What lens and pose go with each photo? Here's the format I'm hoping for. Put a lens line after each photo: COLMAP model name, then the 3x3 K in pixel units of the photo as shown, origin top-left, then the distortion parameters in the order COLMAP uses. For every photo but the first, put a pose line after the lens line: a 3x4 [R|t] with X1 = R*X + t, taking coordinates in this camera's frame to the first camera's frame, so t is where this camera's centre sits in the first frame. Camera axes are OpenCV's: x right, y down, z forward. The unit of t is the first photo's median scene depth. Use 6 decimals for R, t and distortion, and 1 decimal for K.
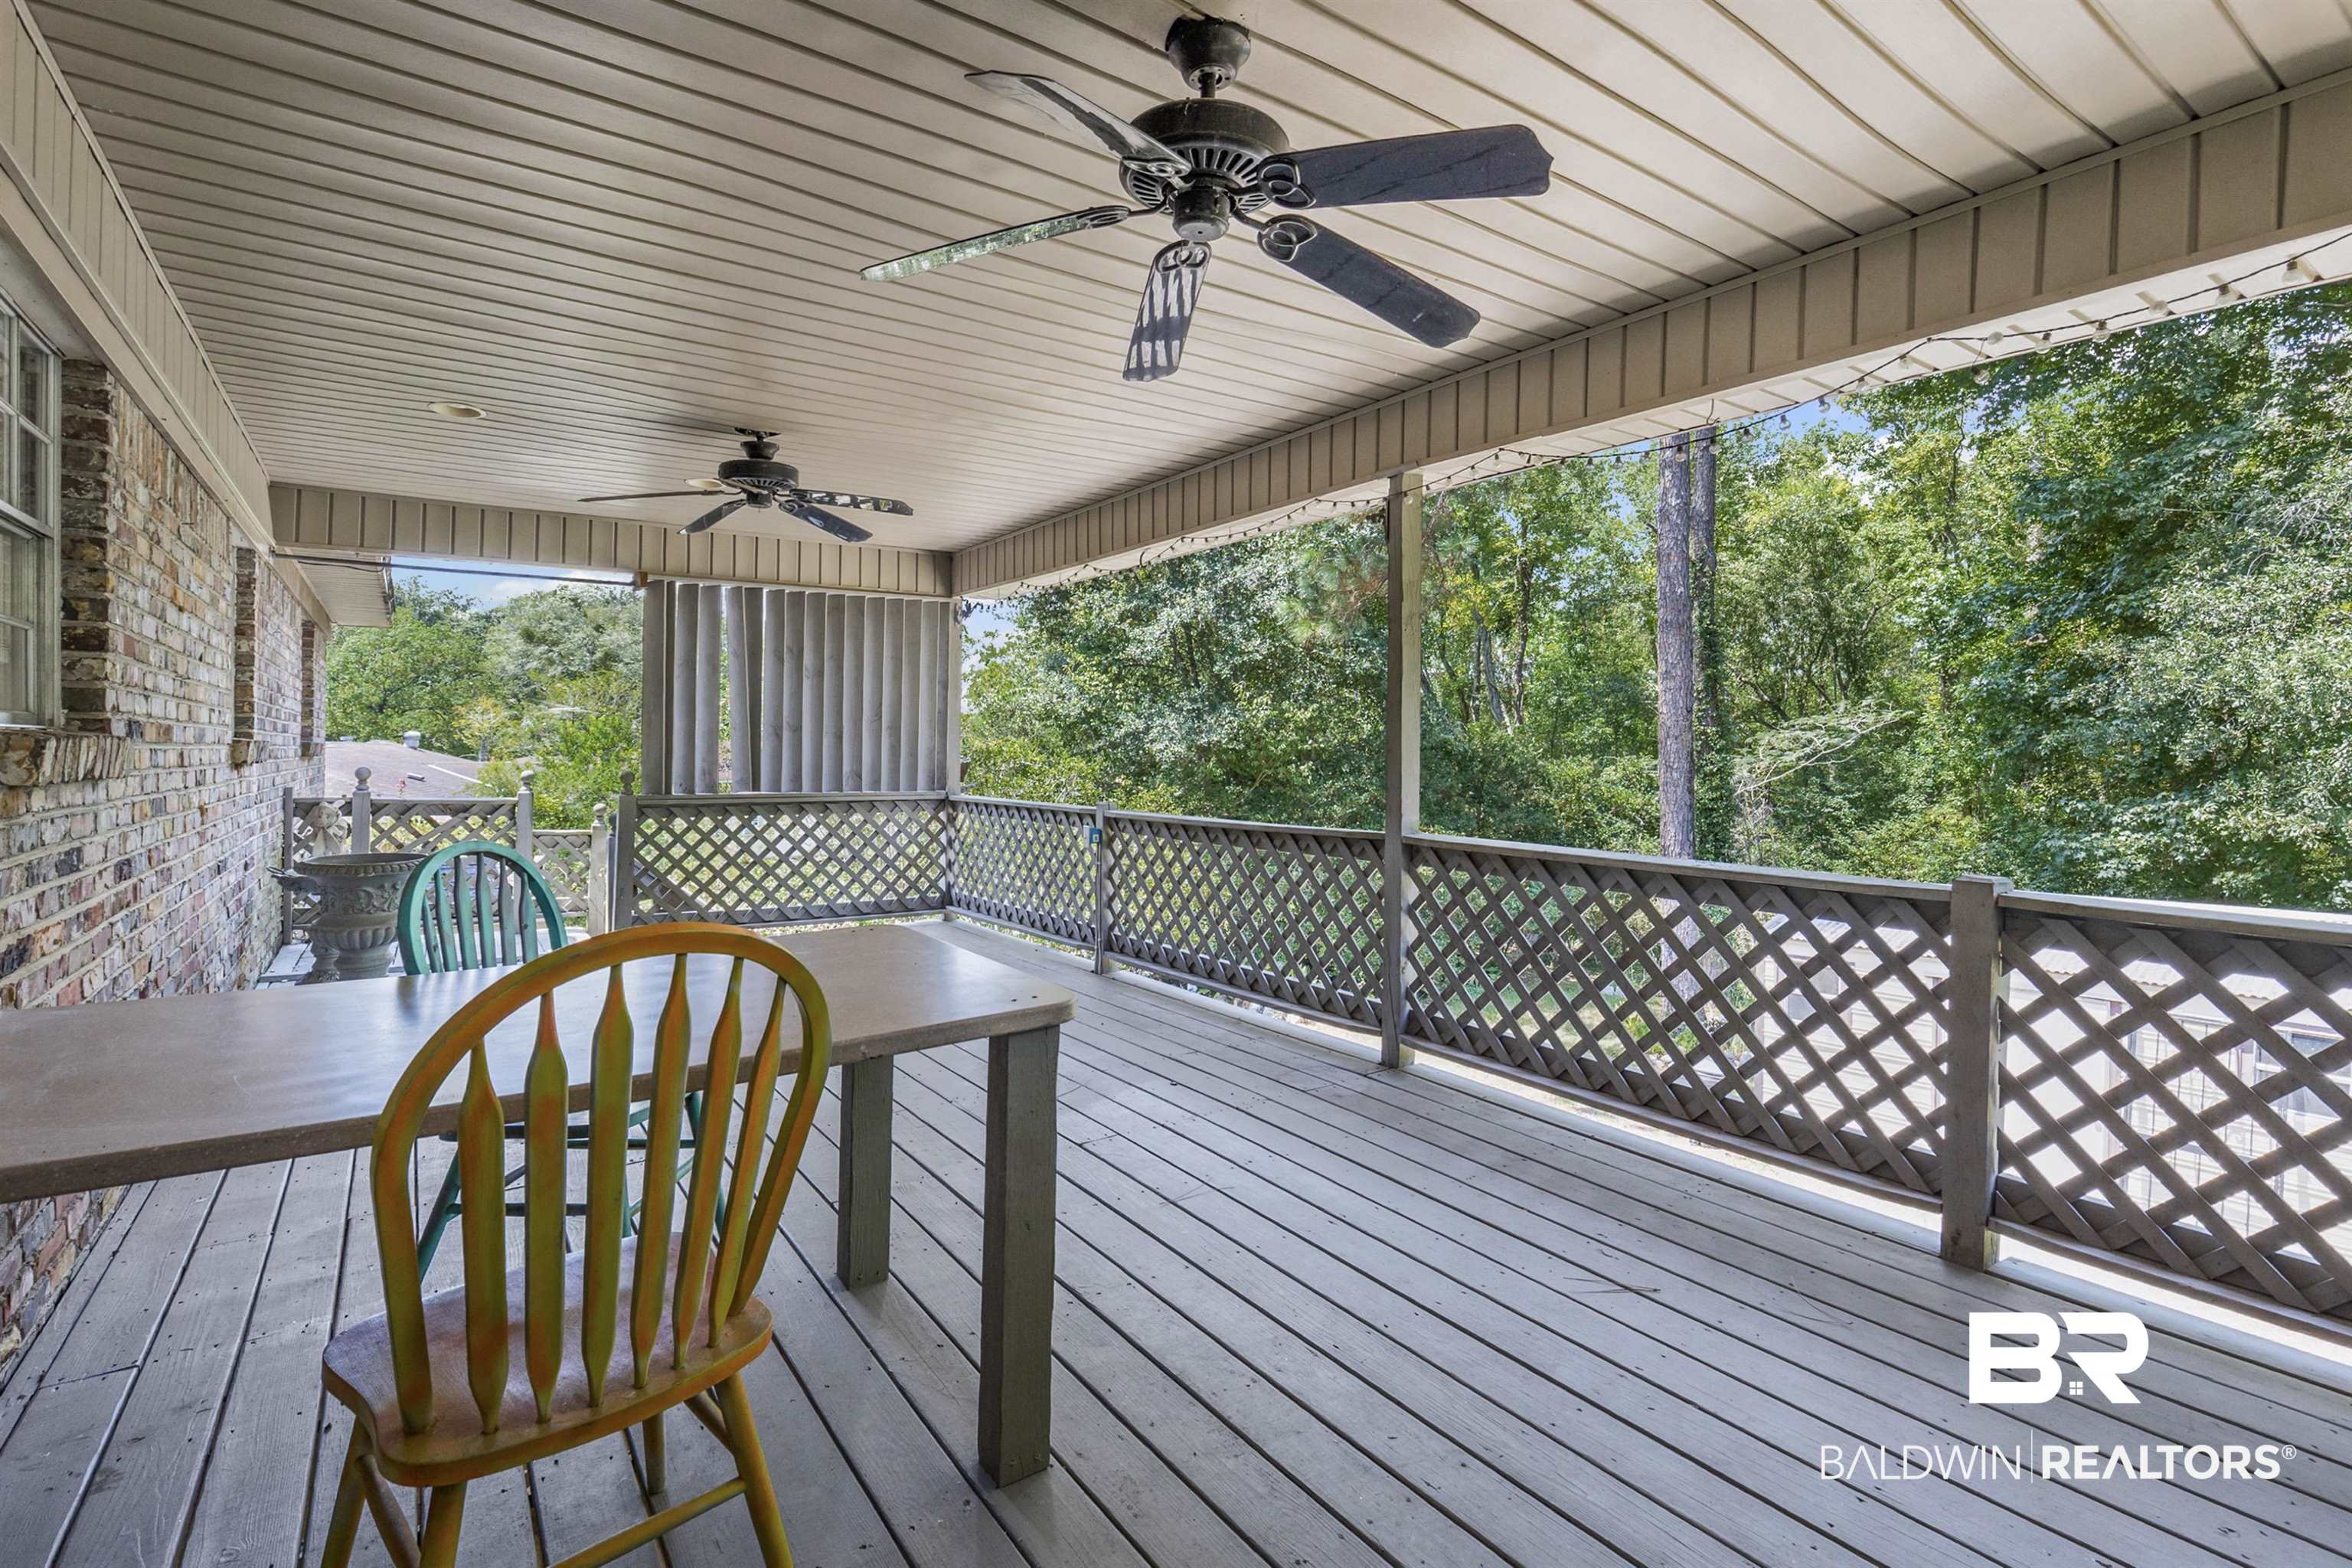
lens RADIAL K [[1068.3, 0, 1177.5], [0, 1068.3, 734.3], [0, 0, 1]] dist [-0.000427, 0.000824]
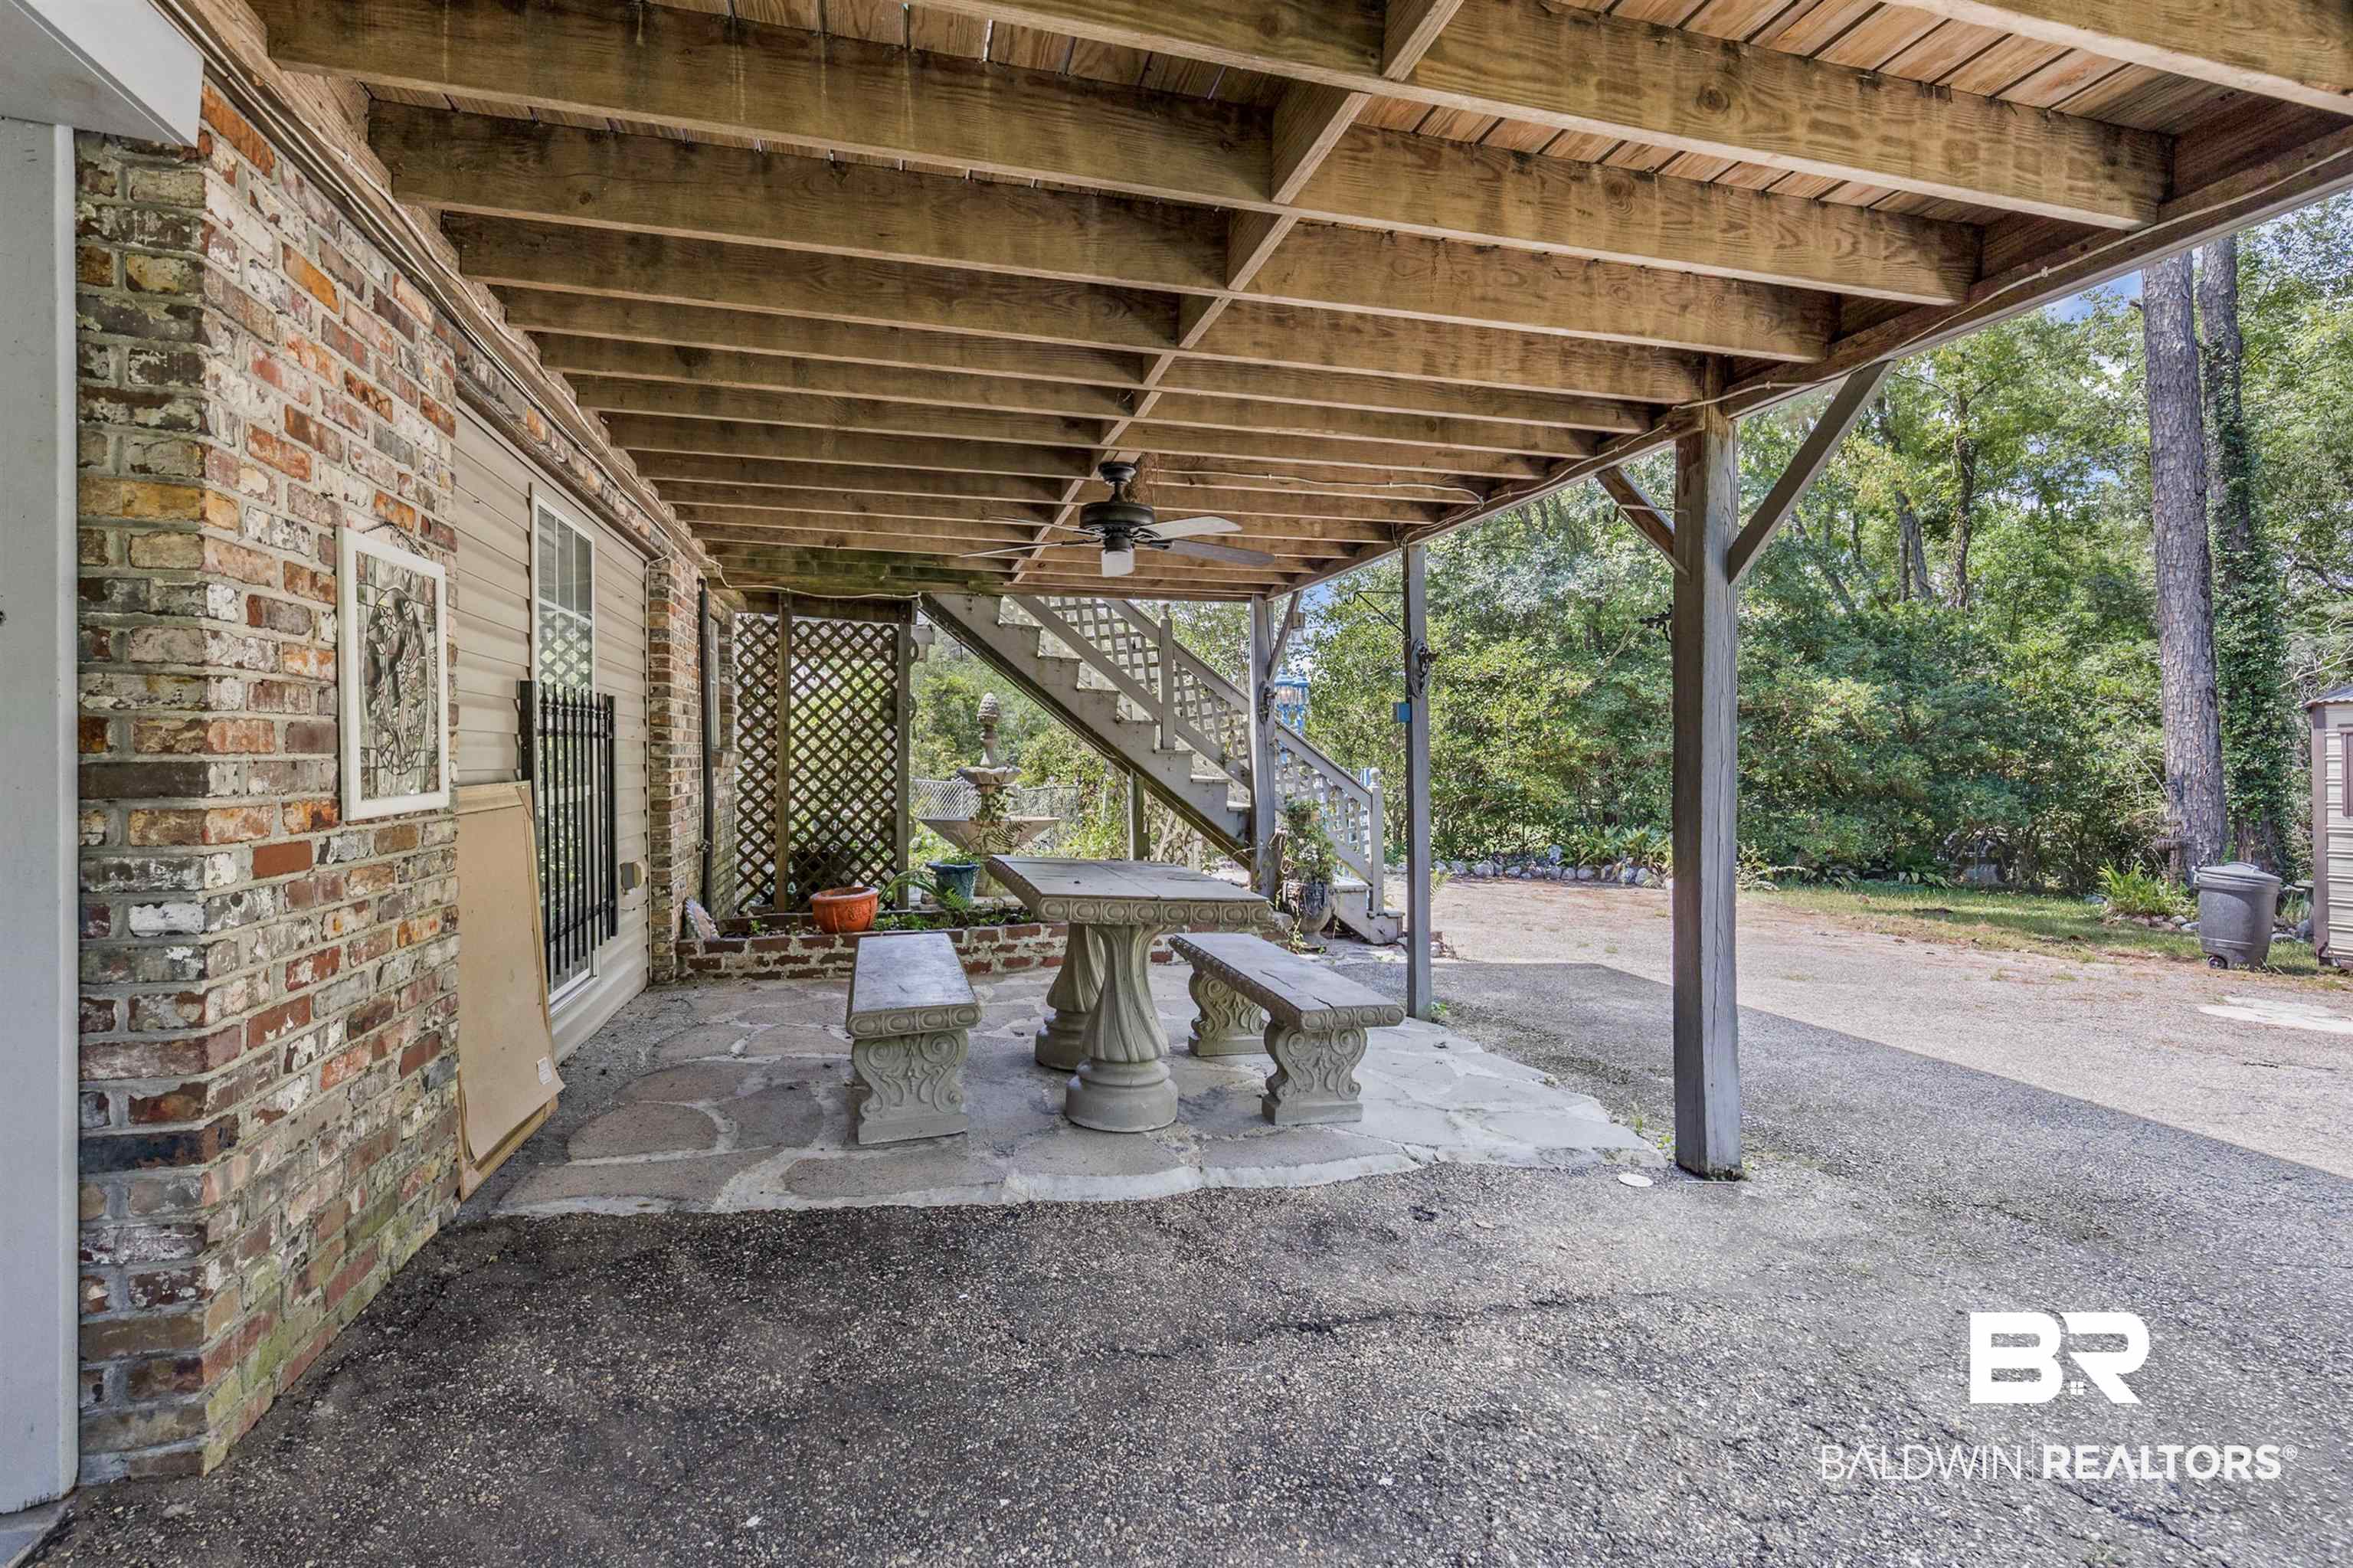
lens RADIAL K [[1068.8, 0, 1178.0], [0, 1068.8, 734.3], [0, 0, 1]] dist [-0.000427, 0.000824]
pose [[0.945233, -0.017229, -0.325941, 0.010571], [0.007874, 0.999519, -0.029997, 0.146757], [0.326301, 0.025788, 0.944914, -0.002906]]
